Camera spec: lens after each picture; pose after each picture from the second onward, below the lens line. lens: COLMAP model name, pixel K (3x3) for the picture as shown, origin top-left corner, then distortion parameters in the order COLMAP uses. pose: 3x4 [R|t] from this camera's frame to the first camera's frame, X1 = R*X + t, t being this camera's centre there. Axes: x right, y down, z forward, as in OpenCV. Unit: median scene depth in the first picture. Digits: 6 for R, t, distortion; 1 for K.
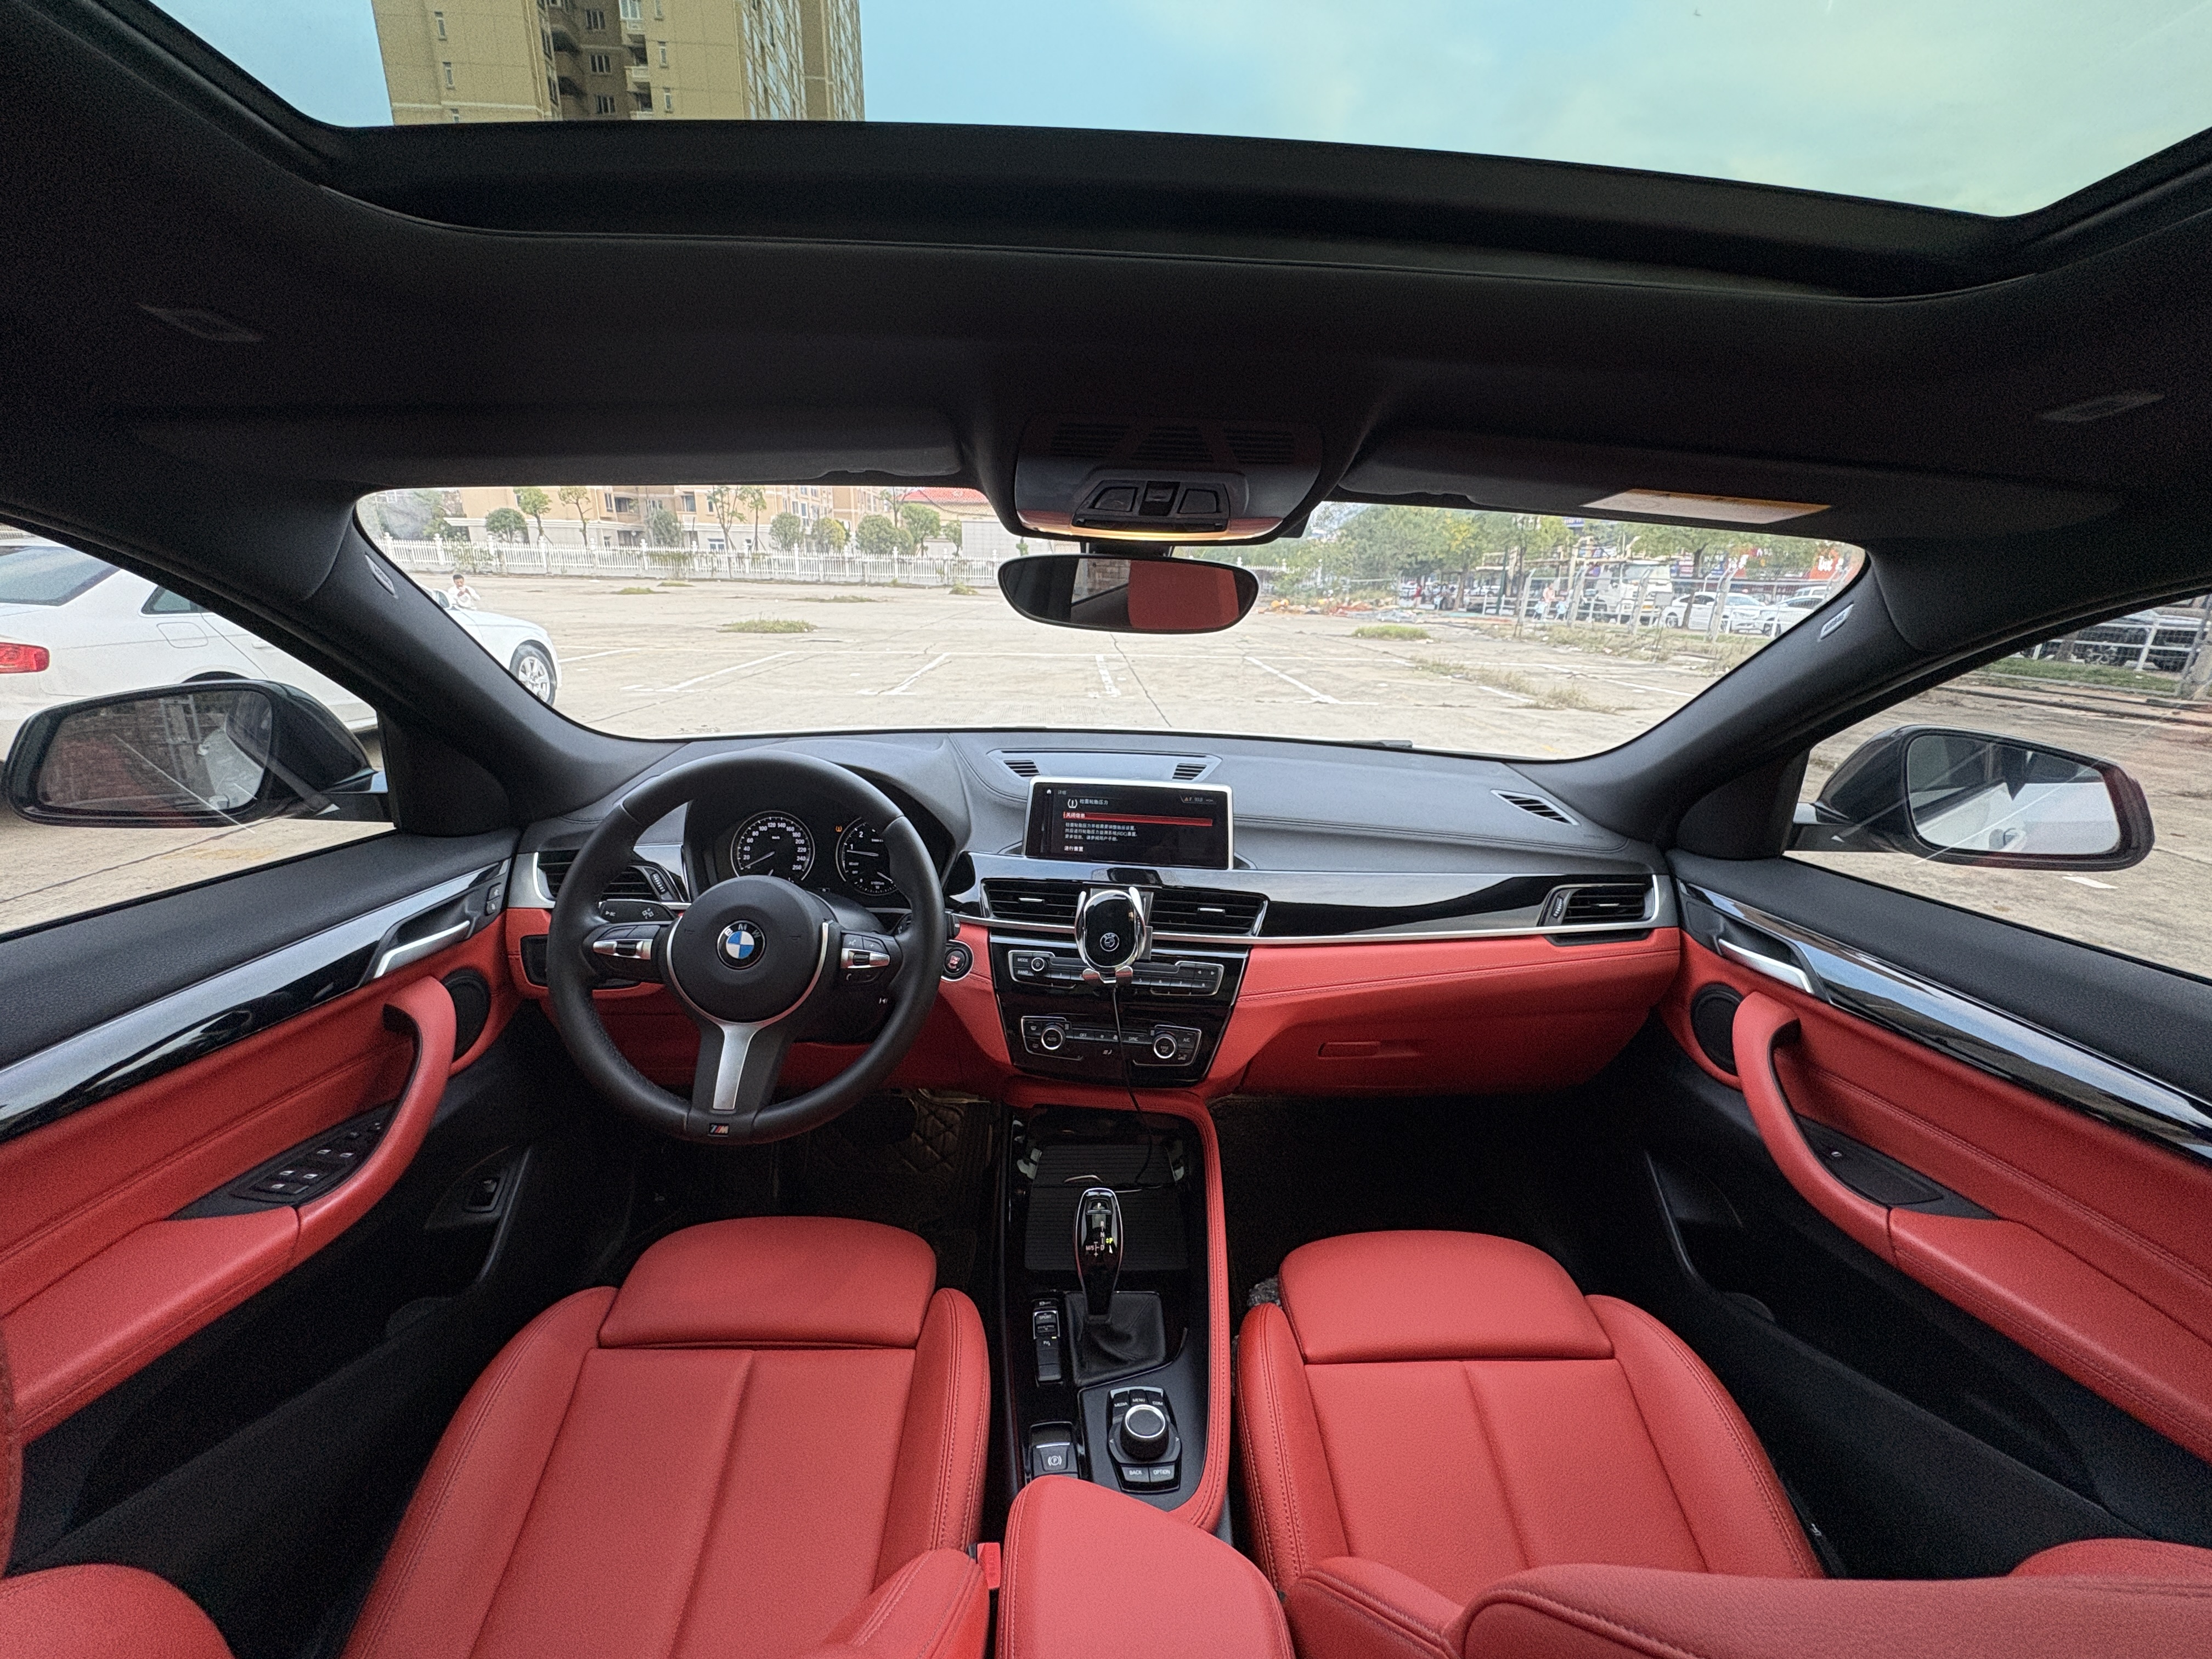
lens RADIAL K [[874.8, 0, 1104.0], [0, 874.8, 826.7], [0, 0, 1]] dist [0.000468, 0.000261]
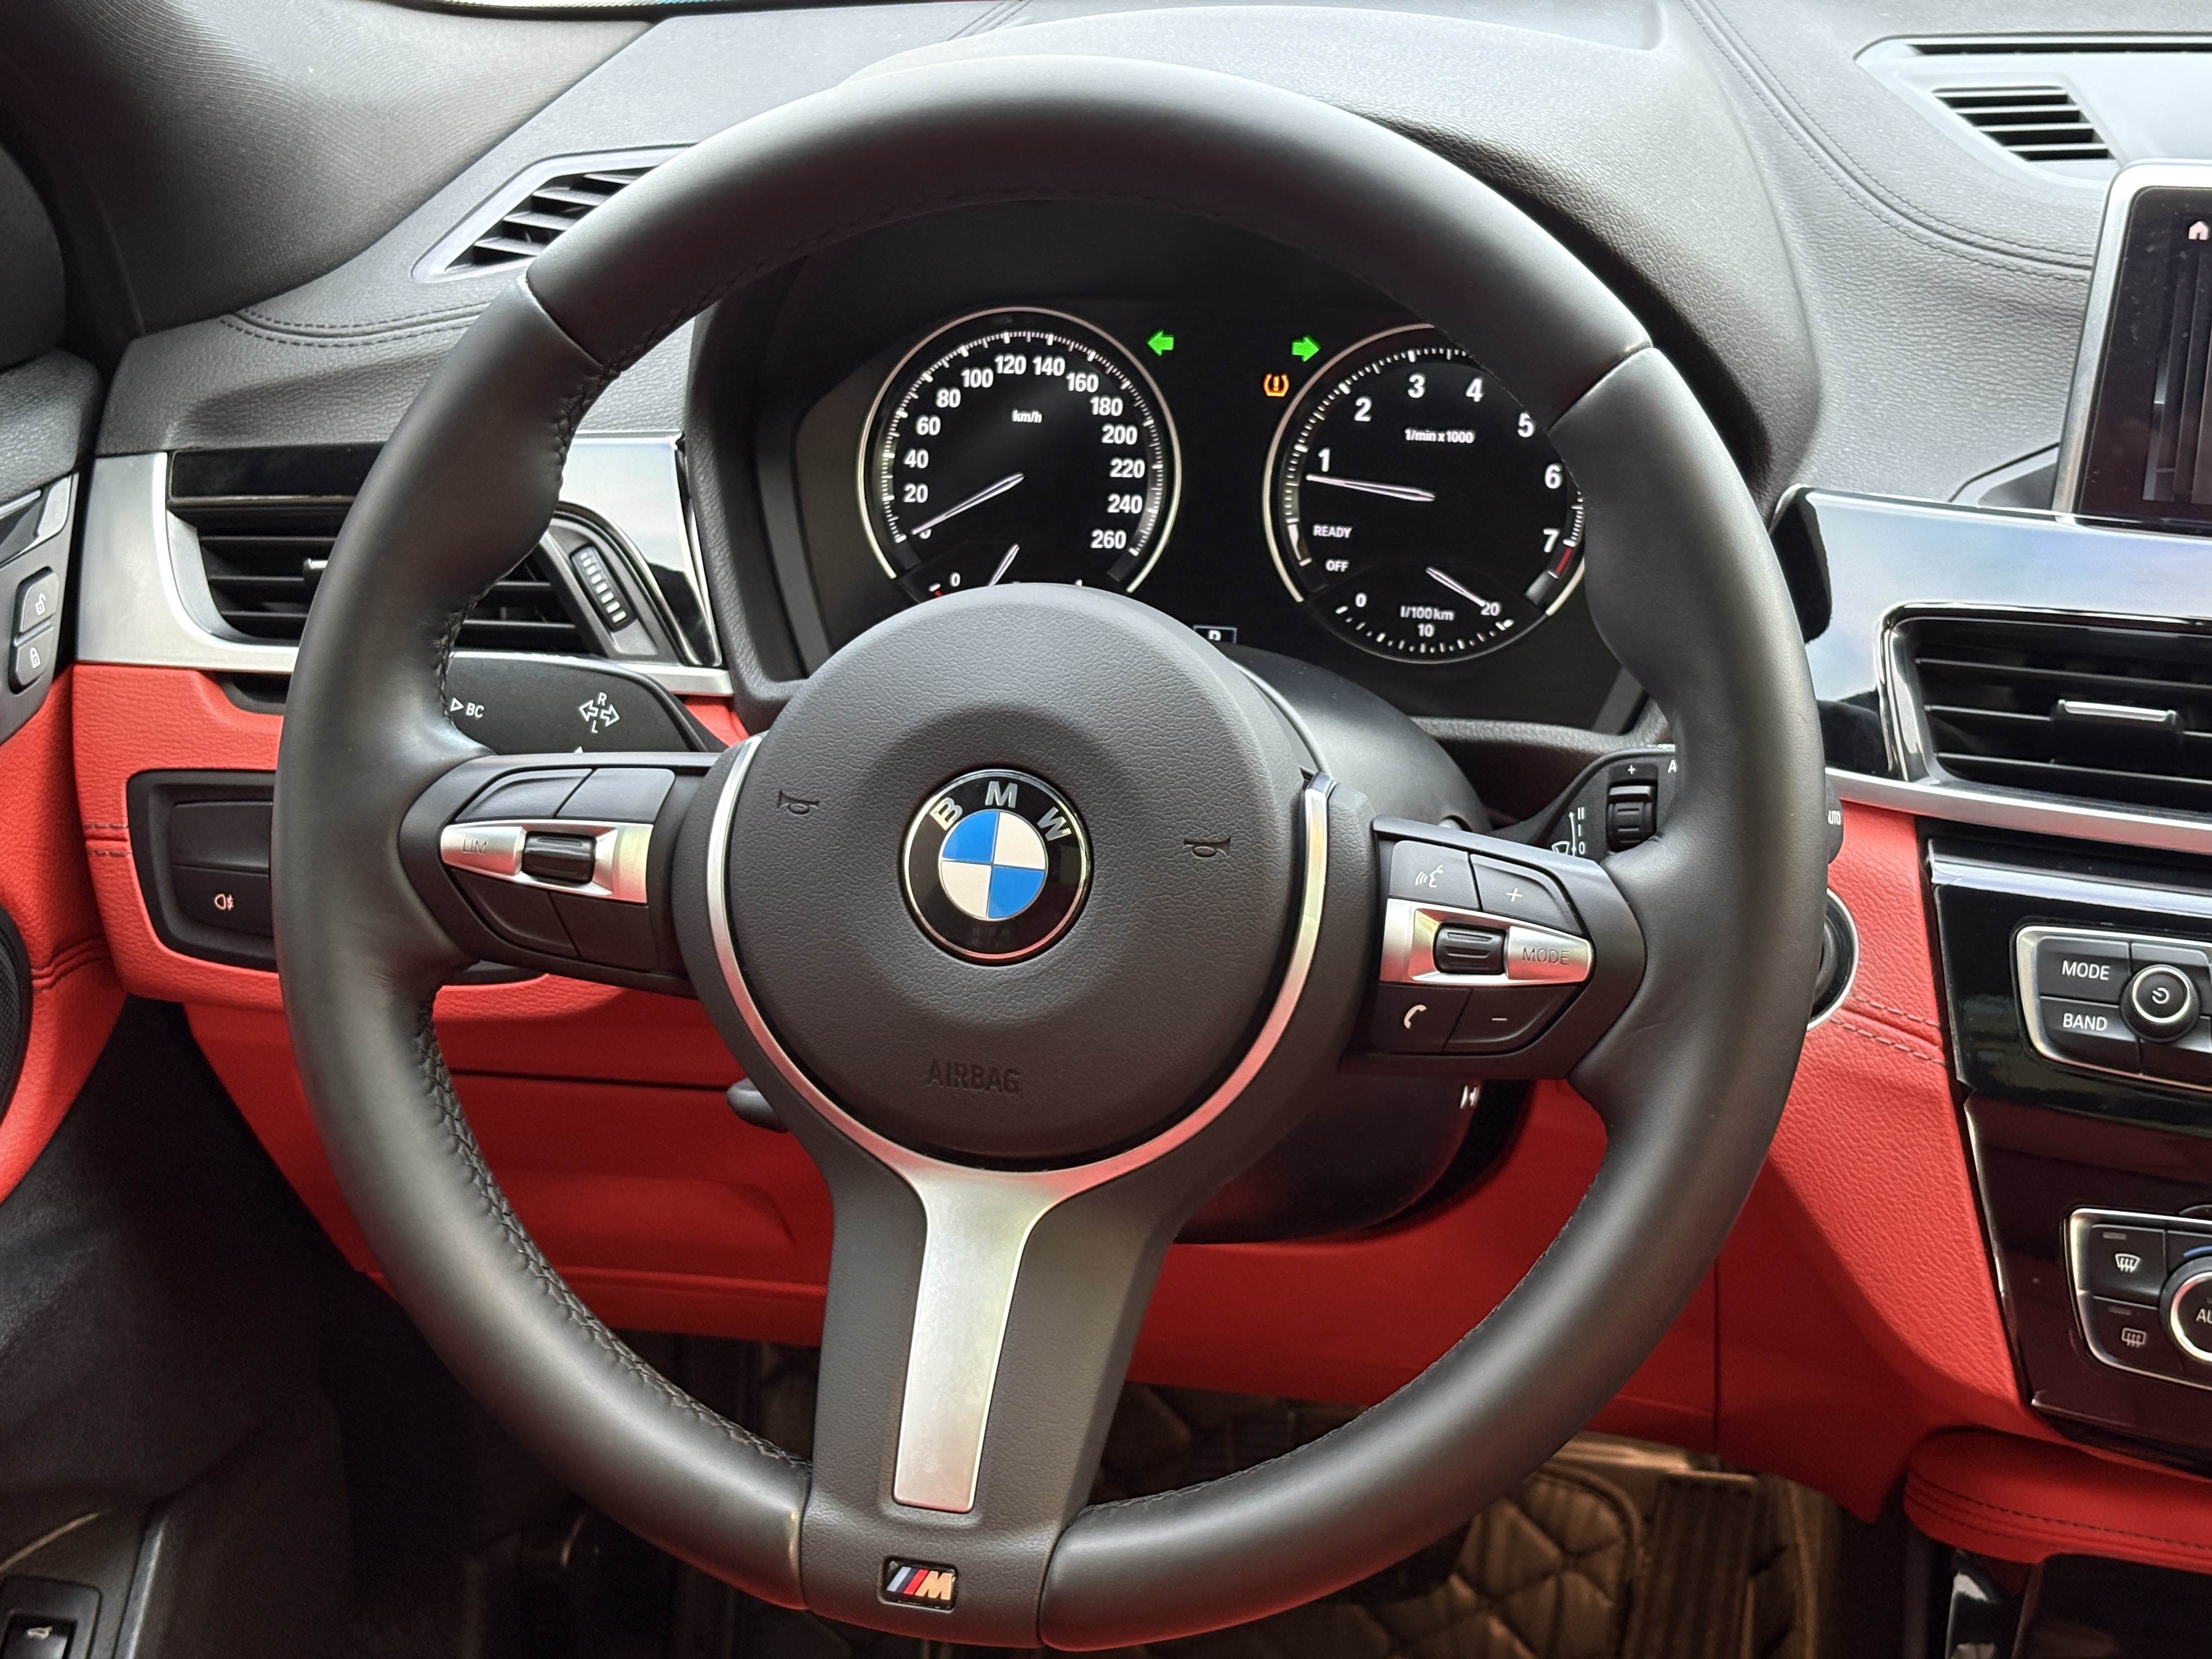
lens RADIAL K [[3316.4, 0, 1119.8], [0, 3316.4, 838.5], [0, 0, 1]] dist [0.101129, 0.000000]
pose [[0.970722, 0.049420, -0.235069, -0.127952], [-0.014535, 0.988898, 0.147880, -0.009600], [0.239767, -0.140134, 0.960663, 0.086423]]
